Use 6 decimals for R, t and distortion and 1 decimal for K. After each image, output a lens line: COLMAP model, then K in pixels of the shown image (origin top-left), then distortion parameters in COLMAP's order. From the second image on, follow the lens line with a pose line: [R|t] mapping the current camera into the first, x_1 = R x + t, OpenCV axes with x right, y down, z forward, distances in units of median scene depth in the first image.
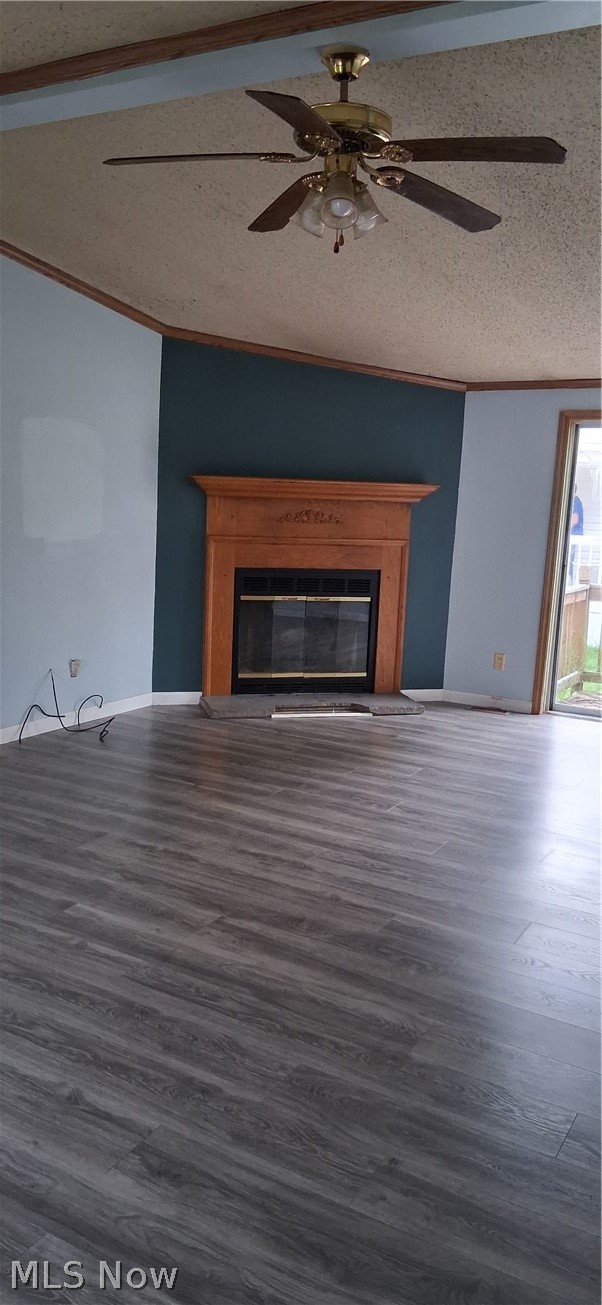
lens RADIAL K [[1015.5, 0, 301.0], [0, 1015.5, 652.5], [0, 0, 1]] dist [0.002131, -0.000861]
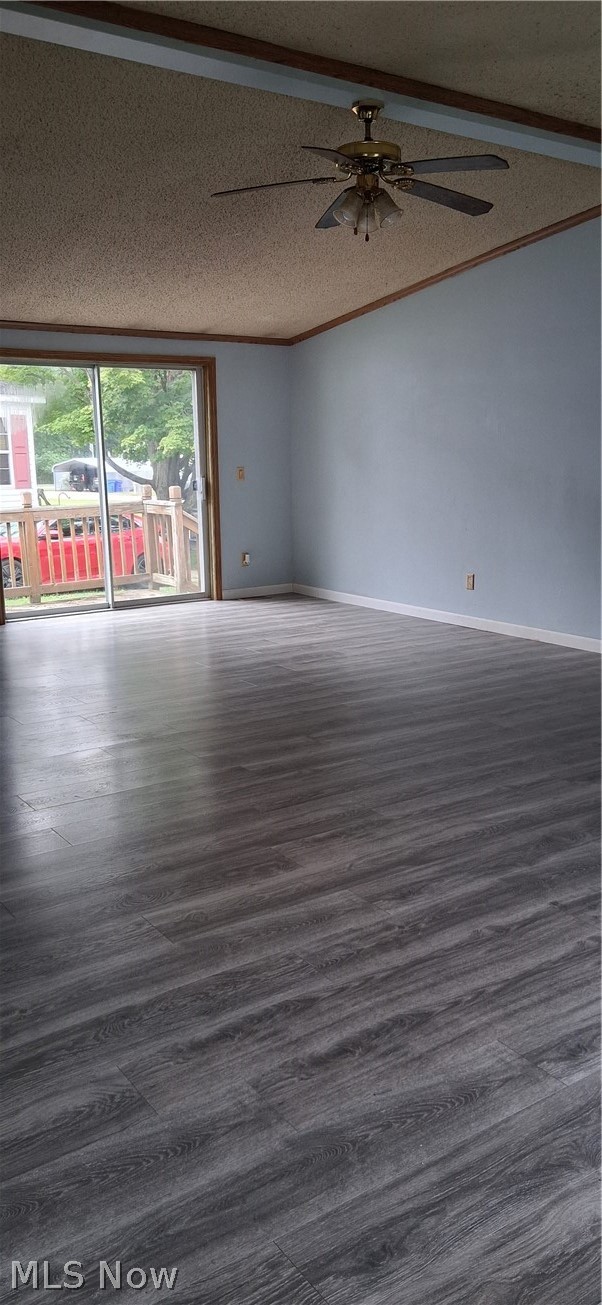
lens RADIAL K [[970.0, 0, 301.0], [0, 970.0, 652.5], [0, 0, 1]] dist [0.011560, 0.000897]
pose [[0.436235, -0.217753, 0.873088, -1.380919], [0.195255, 0.970067, 0.144382, -0.034019], [-0.878393, 0.107490, 0.465694, 0.489161]]
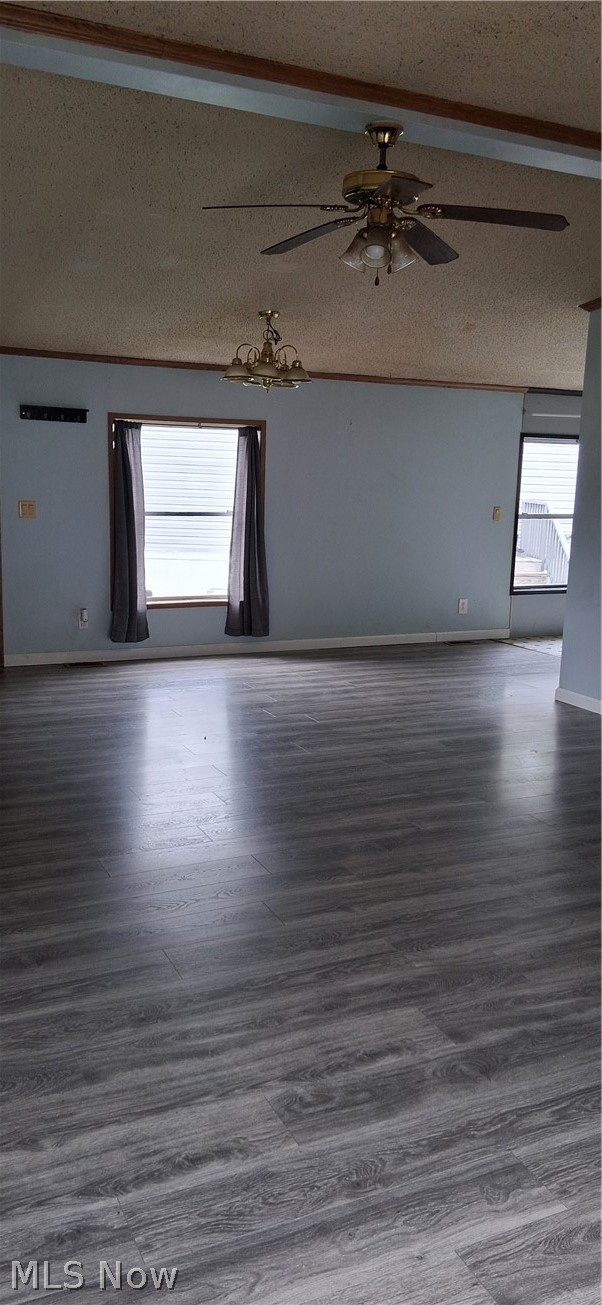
lens RADIAL K [[970.0, 0, 301.0], [0, 970.0, 652.5], [0, 0, 1]] dist [0.011560, 0.000897]
pose [[-0.577005, 0.104187, -0.810068, 1.104642], [-0.199015, 0.944000, 0.263169, -0.258936], [0.792123, 0.313065, -0.523958, 1.708466]]
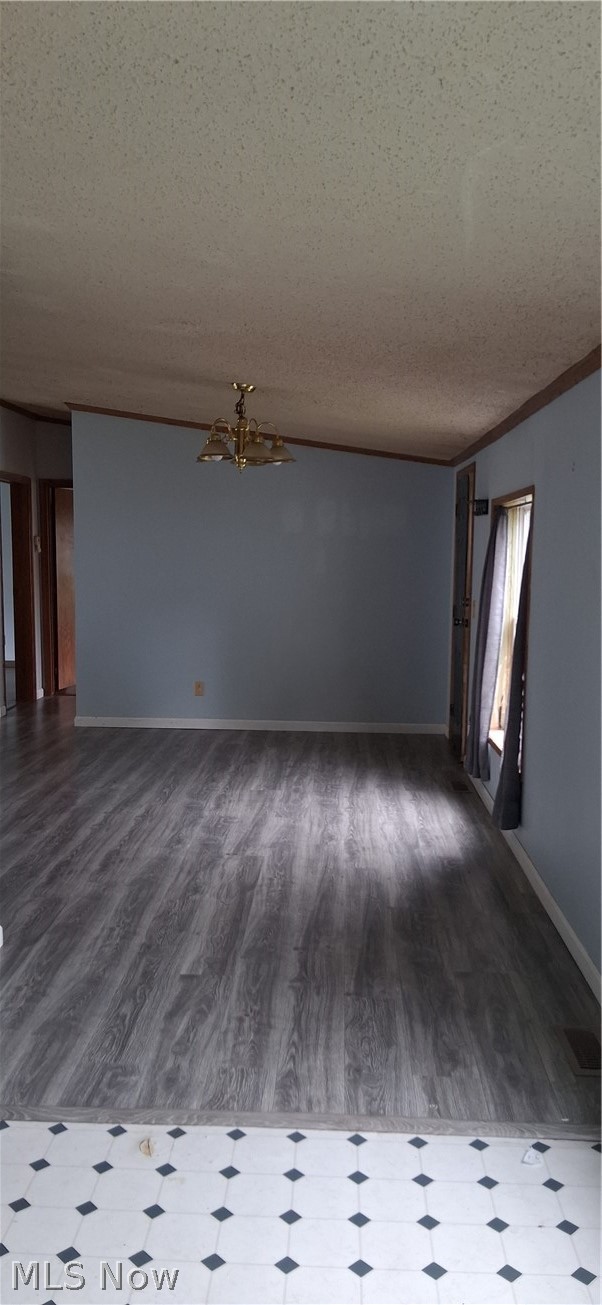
lens RADIAL K [[970.0, 0, 301.0], [0, 970.0, 652.5], [0, 0, 1]] dist [0.011560, 0.000897]
pose [[-0.464885, -0.135737, 0.874904, -2.290816], [0.141654, 0.964045, 0.224835, -0.284526], [-0.873966, 0.228456, -0.428943, 1.148663]]
